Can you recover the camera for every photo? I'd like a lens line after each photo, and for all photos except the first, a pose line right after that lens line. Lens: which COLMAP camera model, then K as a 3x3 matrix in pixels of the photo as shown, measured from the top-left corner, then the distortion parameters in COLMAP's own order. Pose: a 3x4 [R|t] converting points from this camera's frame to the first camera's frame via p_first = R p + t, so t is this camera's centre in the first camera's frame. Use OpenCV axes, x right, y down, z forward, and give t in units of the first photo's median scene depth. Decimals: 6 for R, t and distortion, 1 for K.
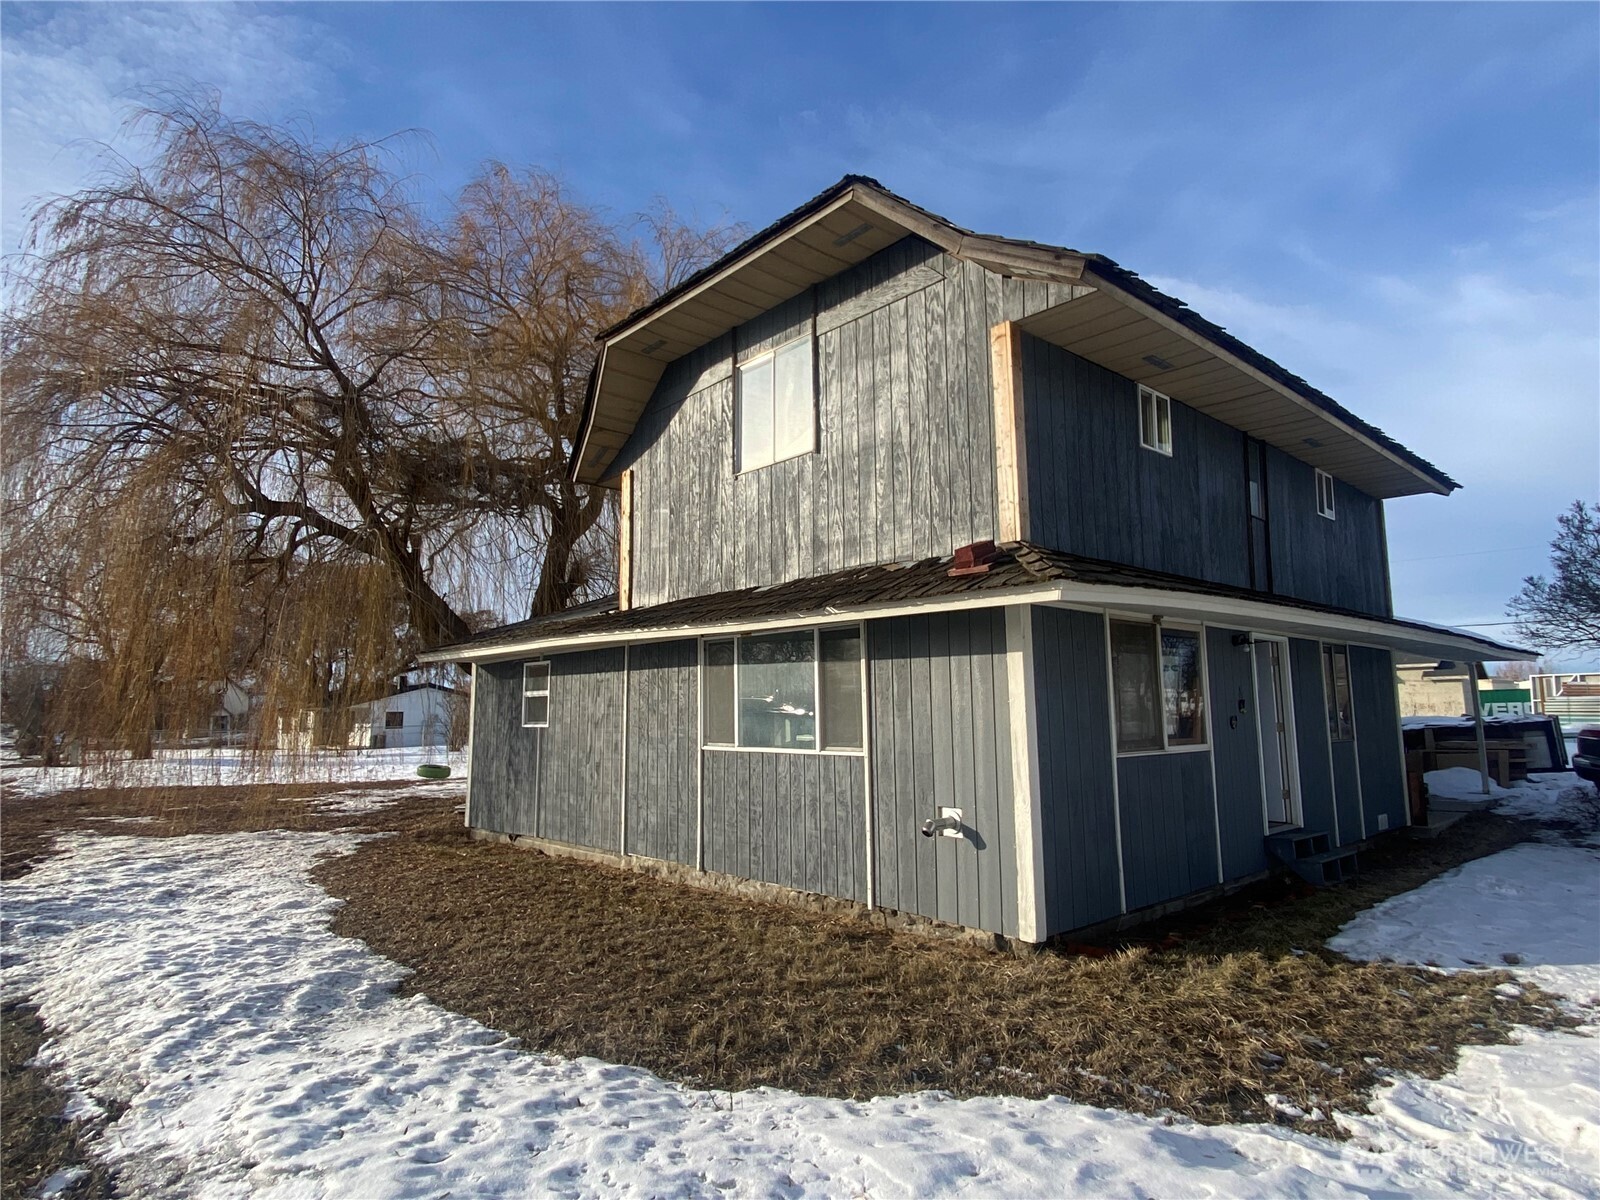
lens RADIAL K [[883.0, 0, 790.5], [0, 883.0, 594.6], [0, 0, 1]] dist [0.019027, -0.001112]
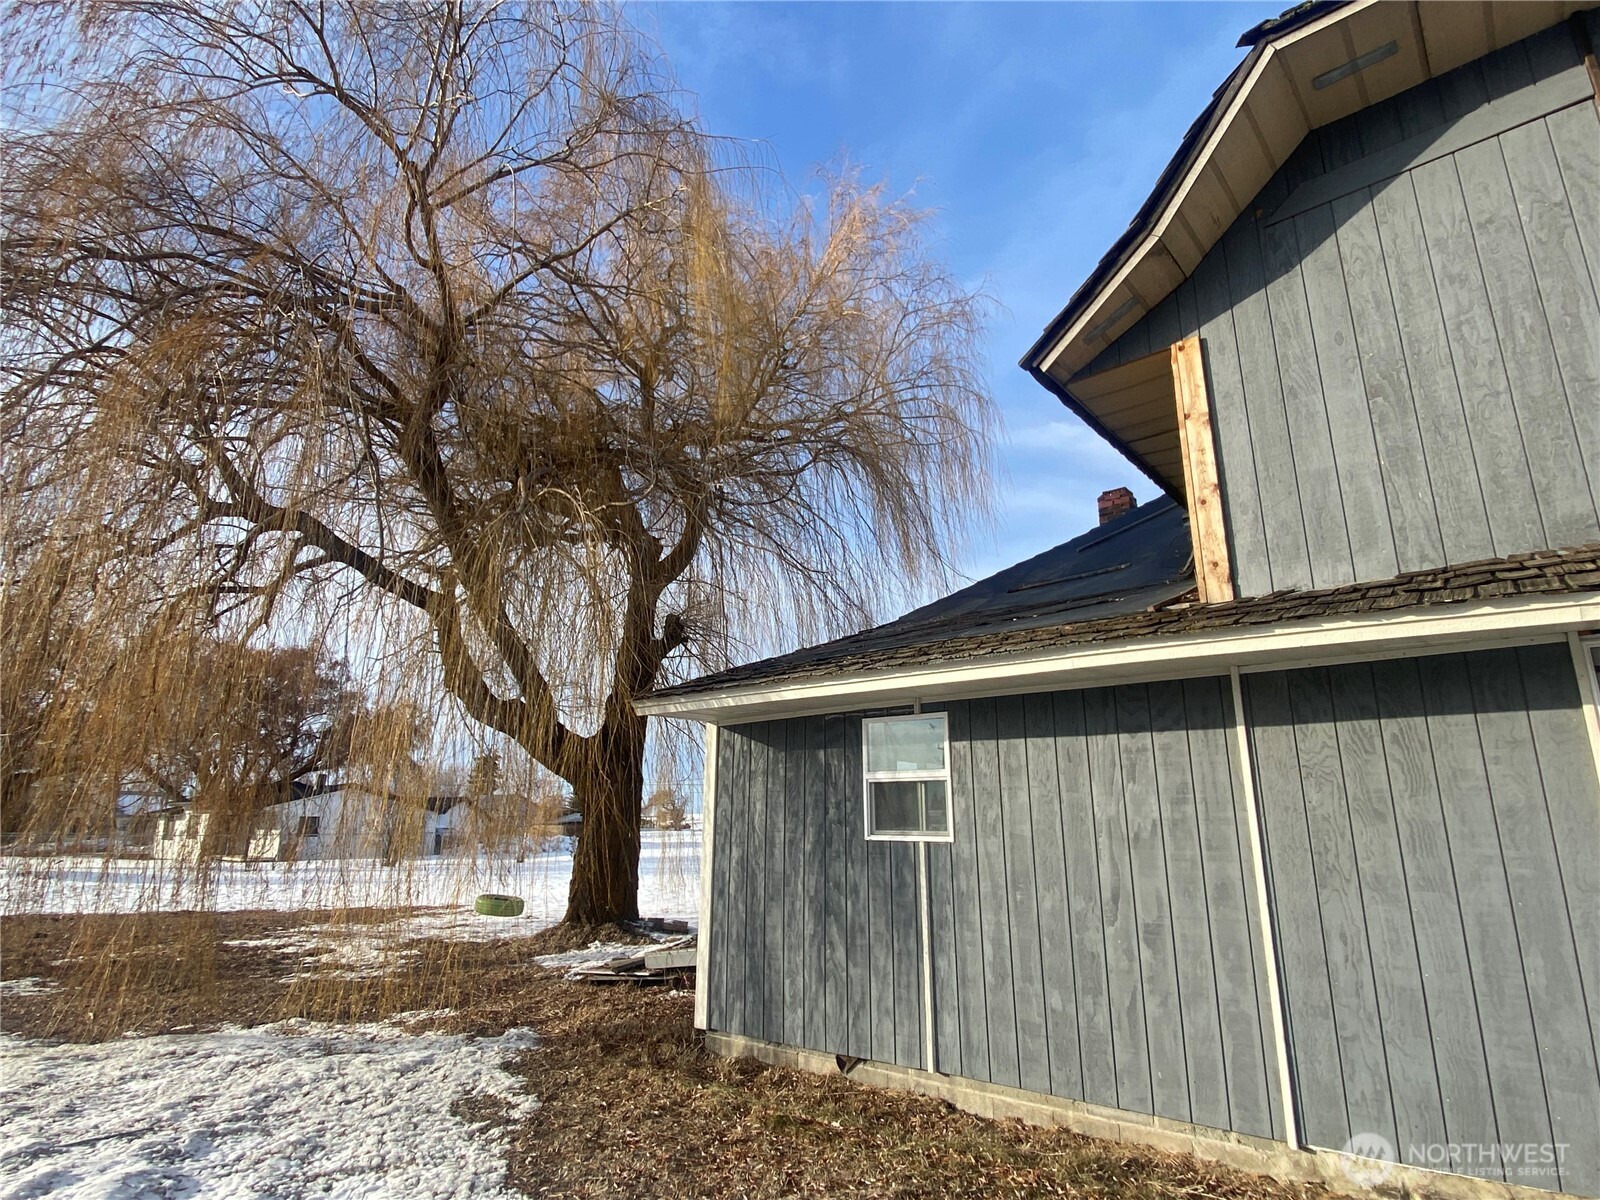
lens RADIAL K [[868.1, 0, 798.8], [0, 868.1, 598.8], [0, 0, 1]] dist [0.003093, -0.001446]
pose [[0.992811, 0.048411, 0.109469, -0.418669], [-0.034309, 0.991281, -0.127223, 0.075888], [-0.114673, 0.122553, 0.985815, 0.491255]]
